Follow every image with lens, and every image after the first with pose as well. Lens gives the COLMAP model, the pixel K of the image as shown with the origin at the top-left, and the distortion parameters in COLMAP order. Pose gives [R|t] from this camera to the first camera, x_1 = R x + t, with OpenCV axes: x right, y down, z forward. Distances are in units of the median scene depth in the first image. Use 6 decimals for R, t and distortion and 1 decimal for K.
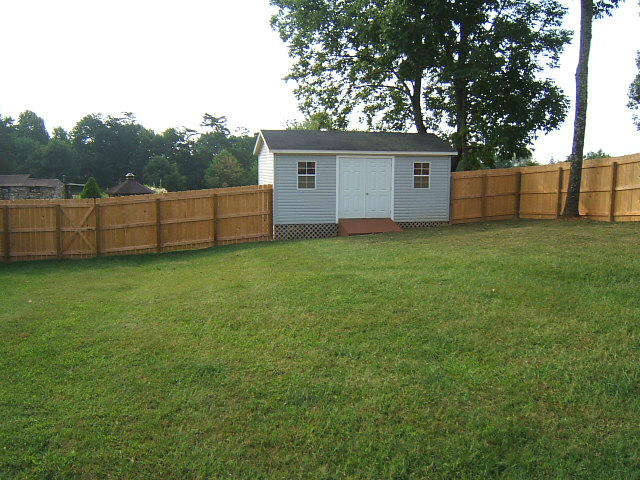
lens RADIAL K [[560.9, 0, 319.6], [0, 560.9, 238.9], [0, 0, 1]] dist [-0.038701, -0.011922]
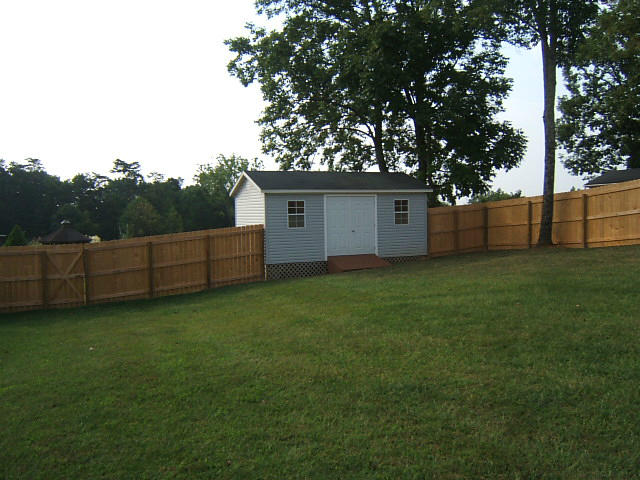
lens RADIAL K [[560.9, 0, 320.9], [0, 560.9, 237.9], [0, 0, 1]] dist [-0.038701, -0.011922]
pose [[0.986154, -0.031820, 0.162753, -0.138280], [0.044573, 0.996163, -0.075320, 0.006848], [-0.159731, 0.081531, 0.983788, -0.002270]]
